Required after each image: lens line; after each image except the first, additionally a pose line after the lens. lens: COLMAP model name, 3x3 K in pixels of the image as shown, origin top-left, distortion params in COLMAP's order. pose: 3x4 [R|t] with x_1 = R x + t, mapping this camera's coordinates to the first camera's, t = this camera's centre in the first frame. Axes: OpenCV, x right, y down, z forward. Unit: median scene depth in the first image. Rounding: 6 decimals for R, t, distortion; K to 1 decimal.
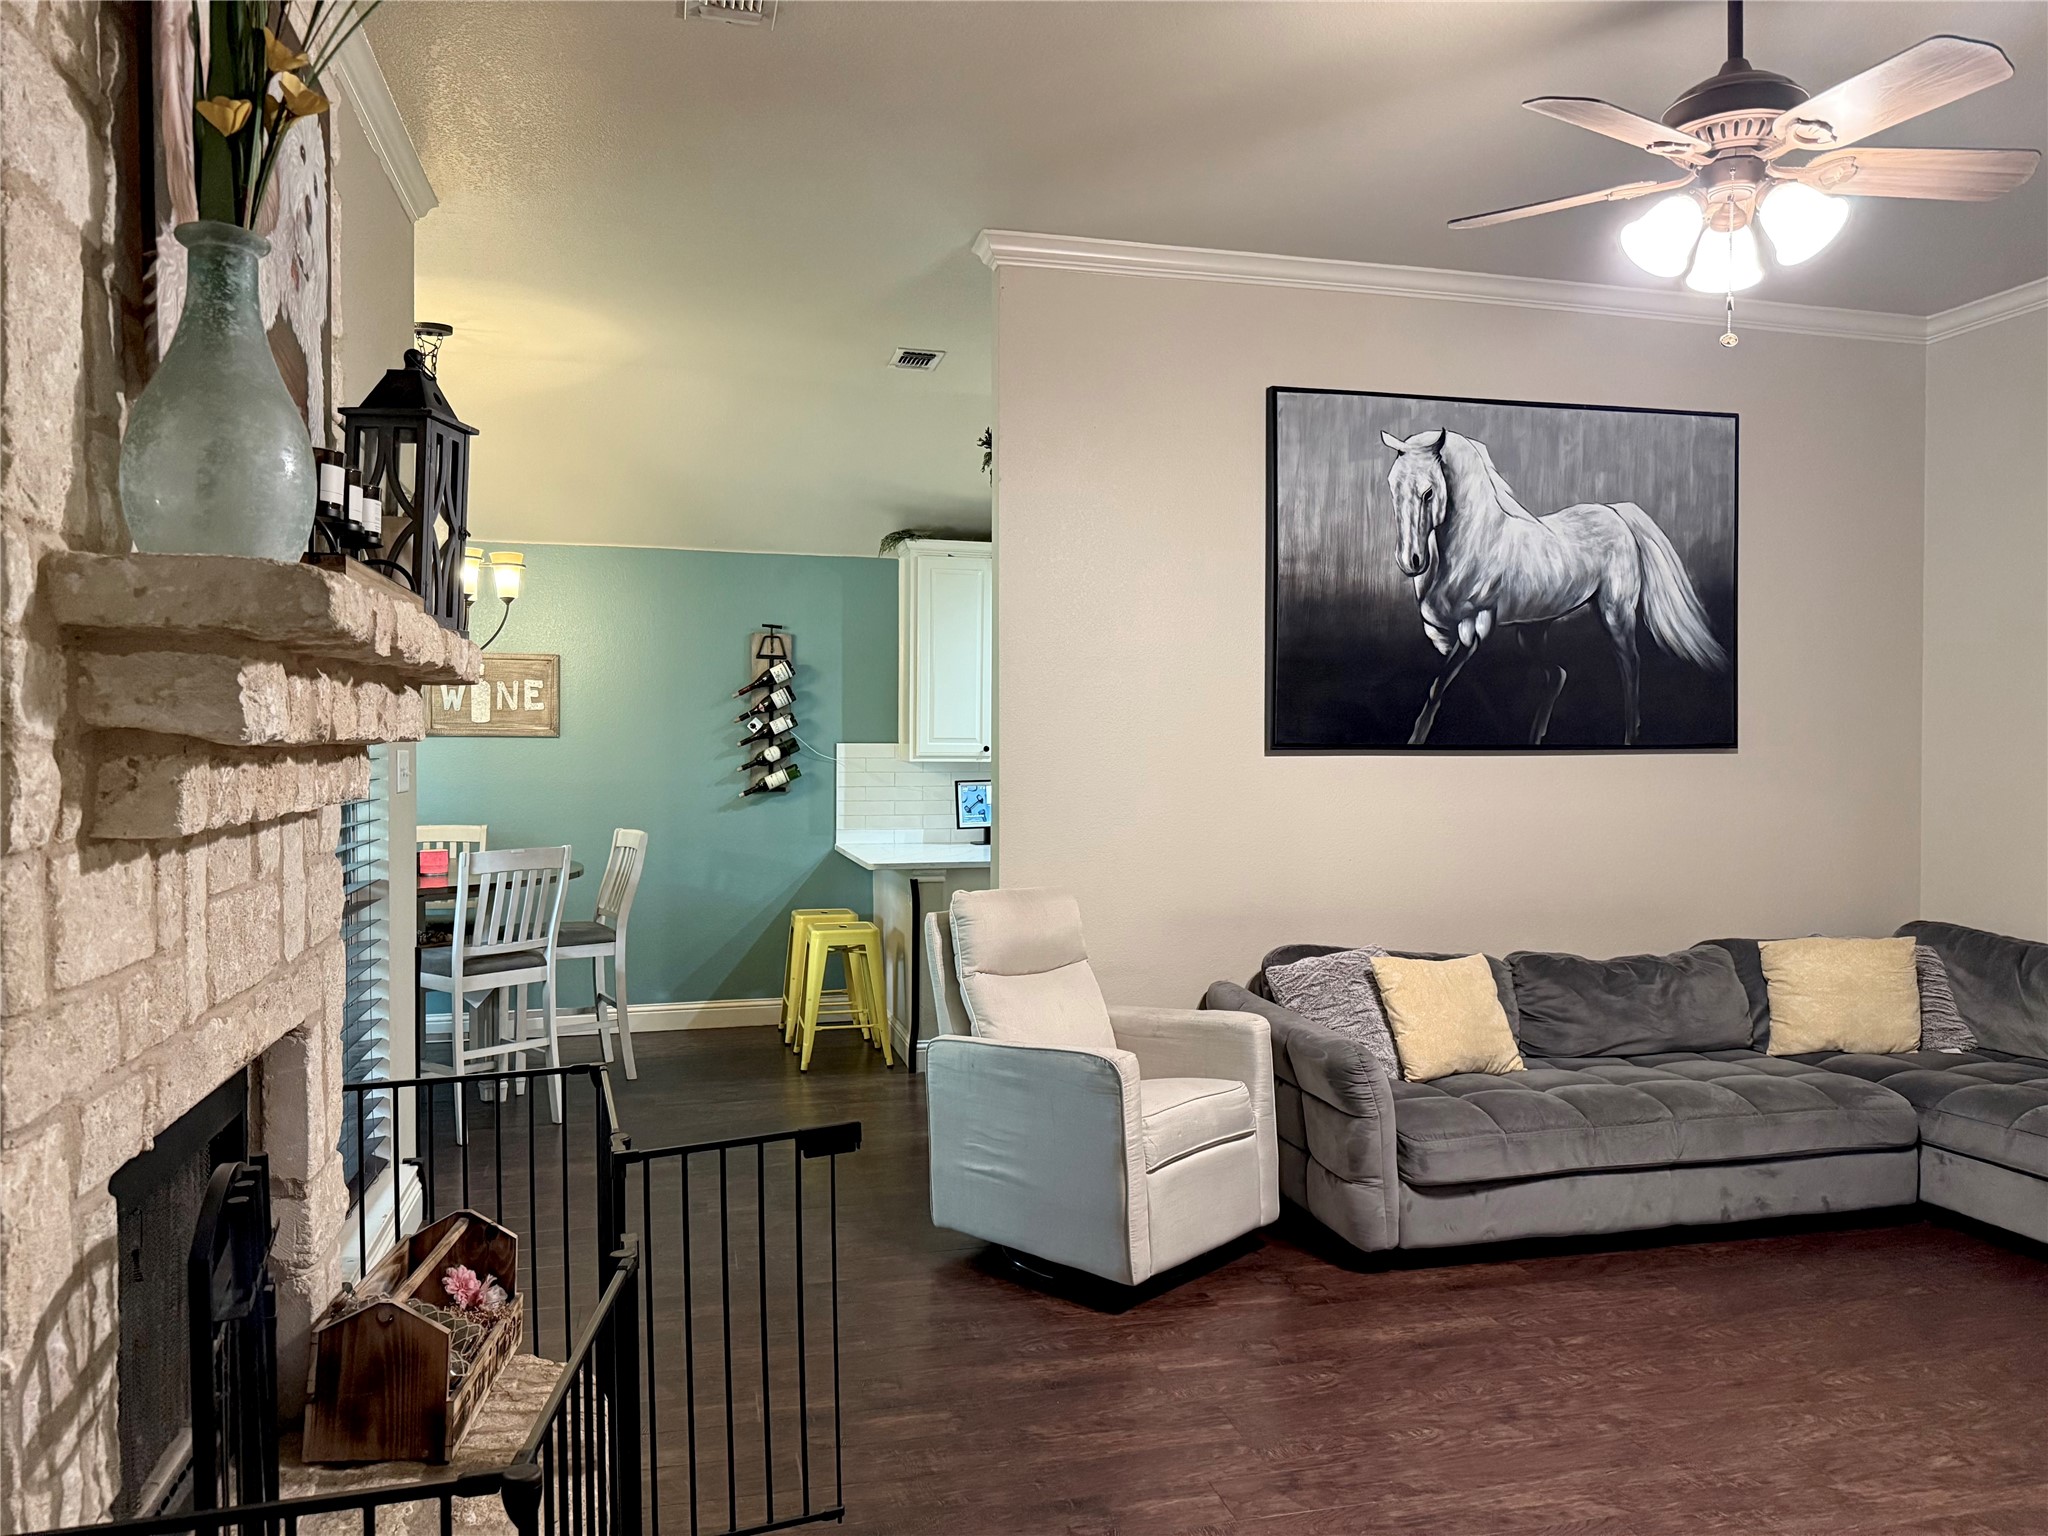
lens RADIAL K [[1438.3, 0, 1036.0], [0, 1438.3, 771.4], [0, 0, 1]] dist [0.030693, -0.030927]
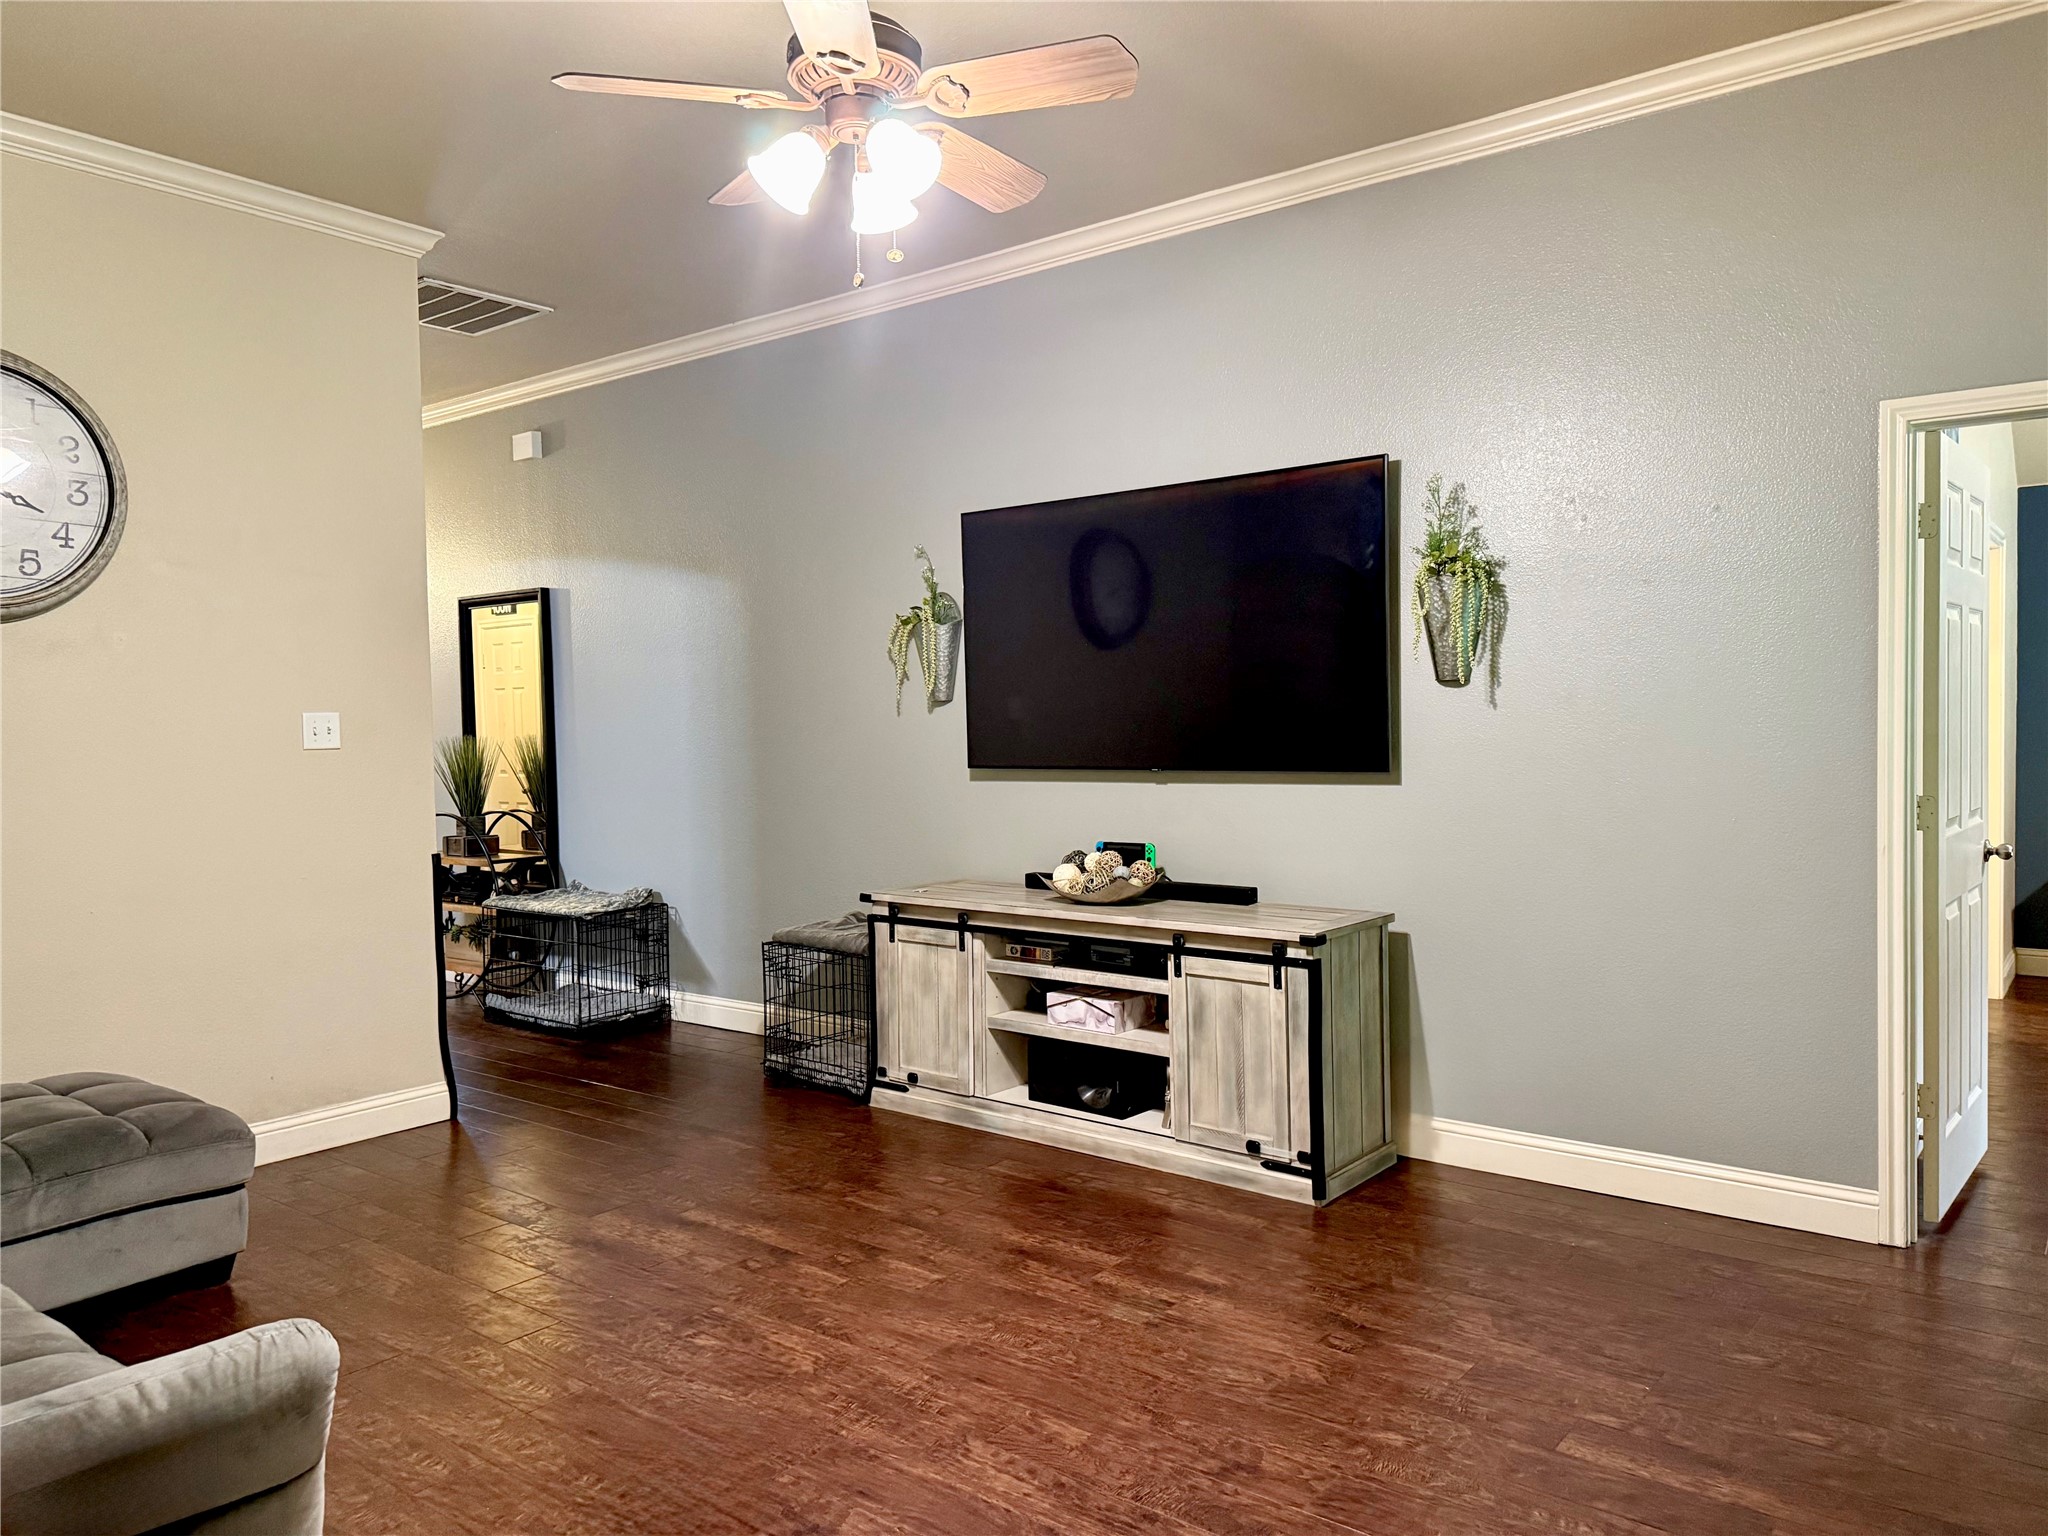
lens RADIAL K [[1438.3, 0, 1024.0], [0, 1438.3, 774.7], [0, 0, 1]] dist [0.030693, -0.030927]
pose [[-0.604946, -0.019902, 0.796018, -0.231972], [0.033558, 0.998162, 0.050459, 0.004761], [-0.795559, 0.057237, -0.603167, 0.903511]]
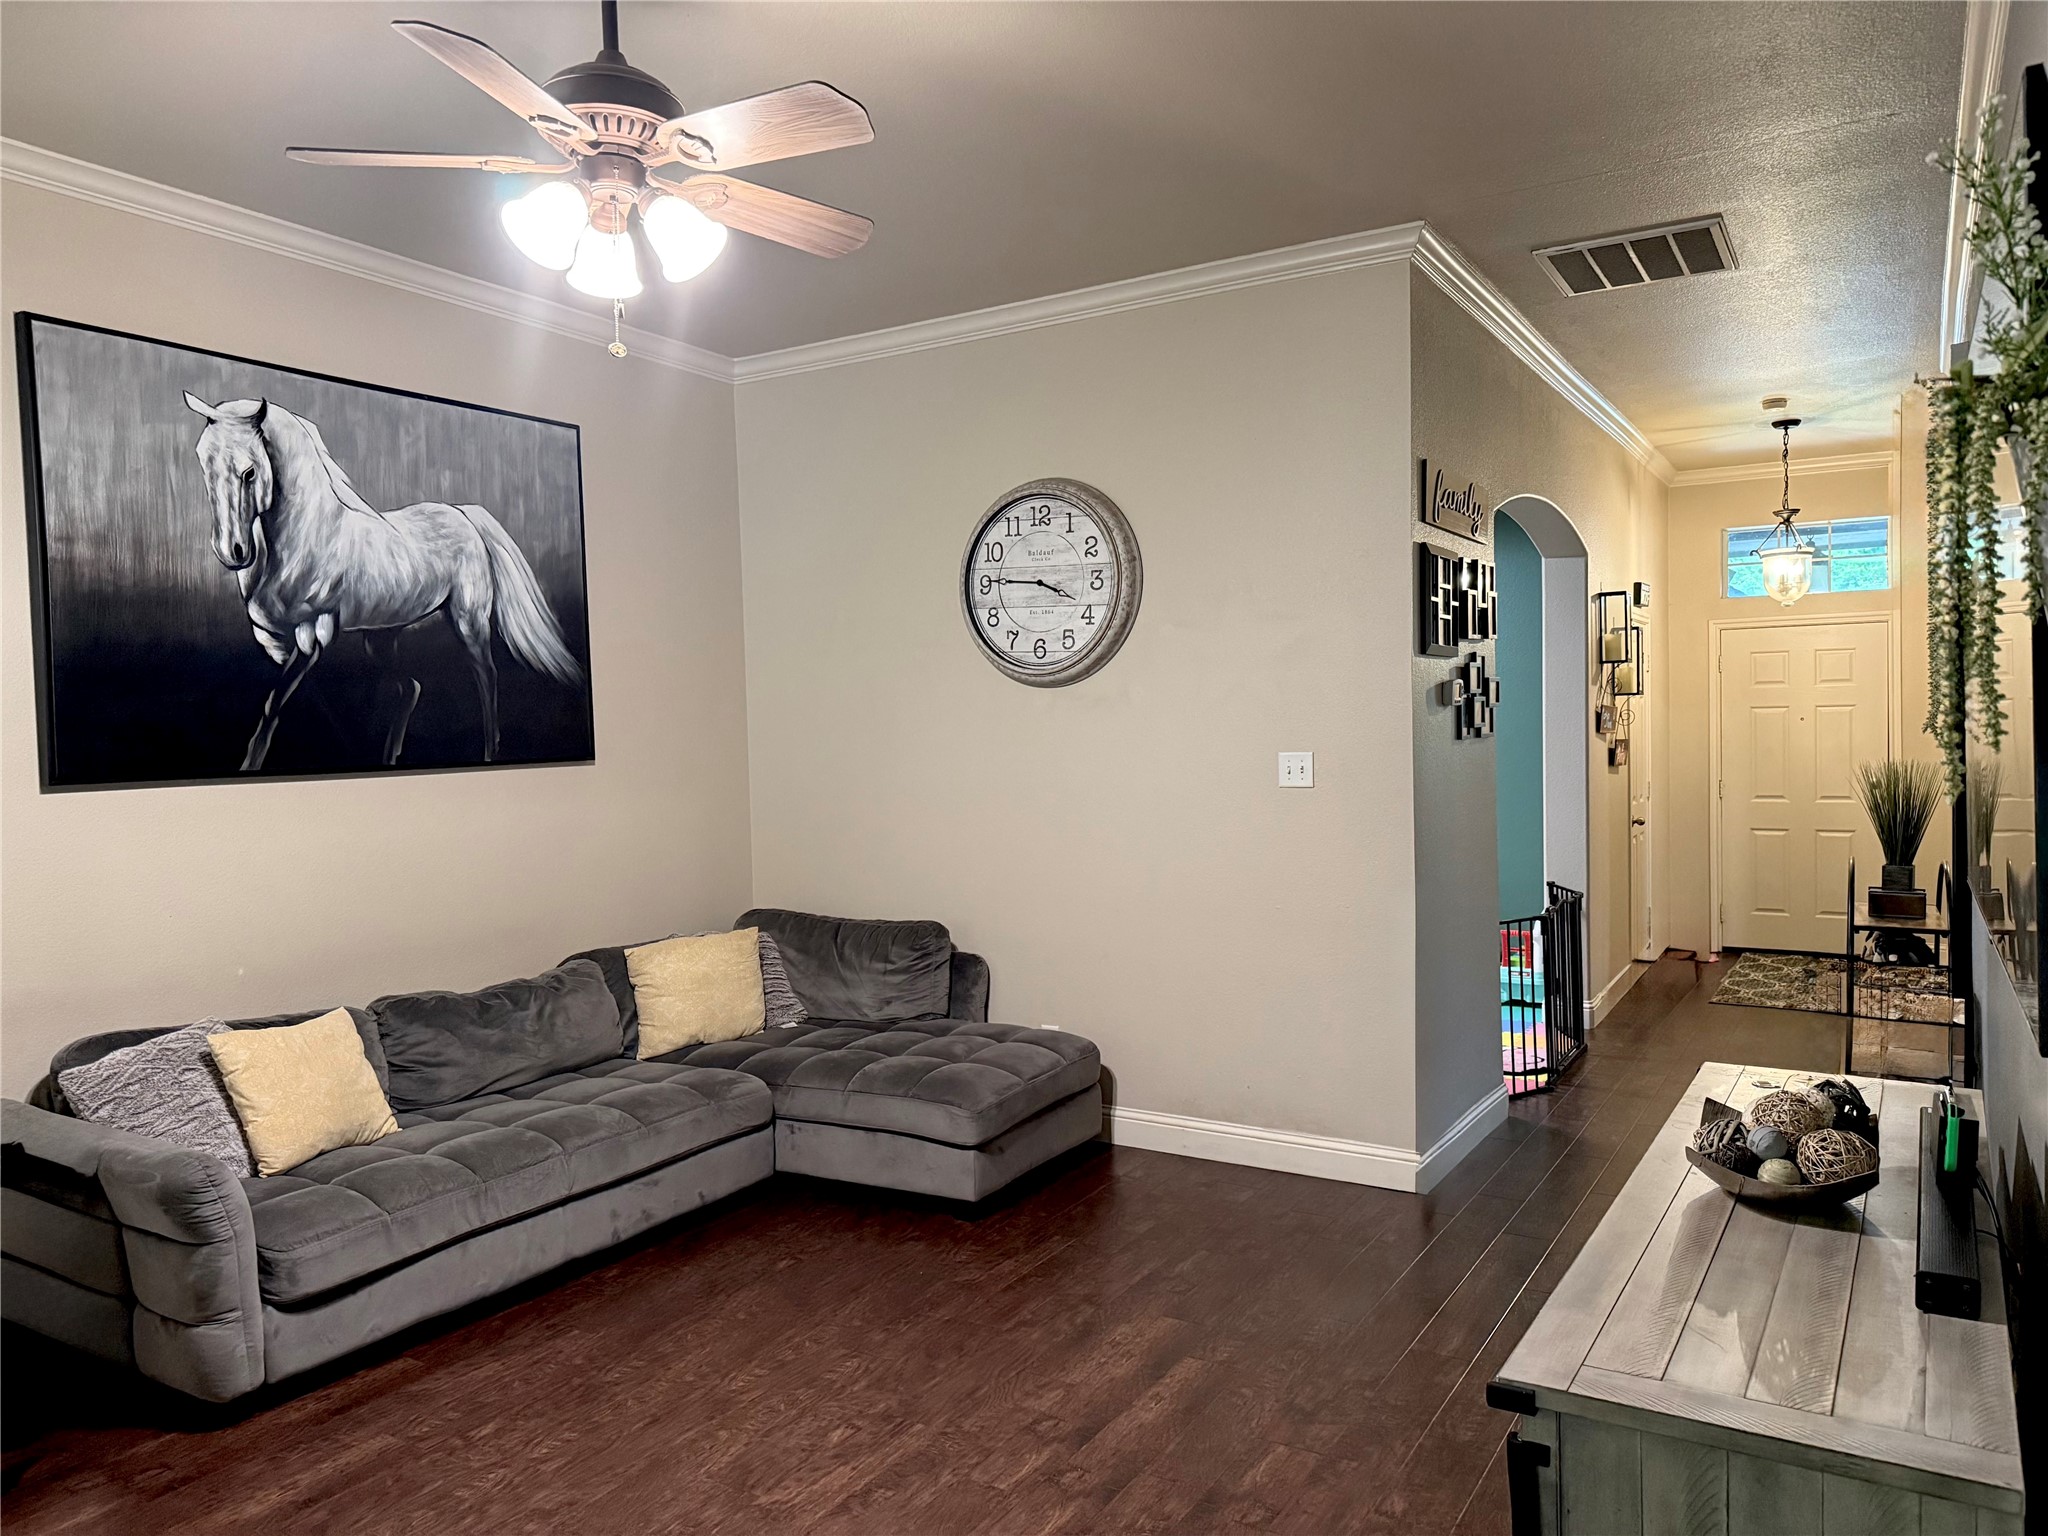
lens RADIAL K [[1438.3, 0, 999.6], [0, 1438.3, 768.5], [0, 0, 1]] dist [0.030693, -0.030927]
pose [[0.724281, -0.039487, 0.688373, -0.001362], [0.038612, 0.999115, 0.016686, -0.017509], [-0.688423, 0.014494, 0.725165, 0.086913]]
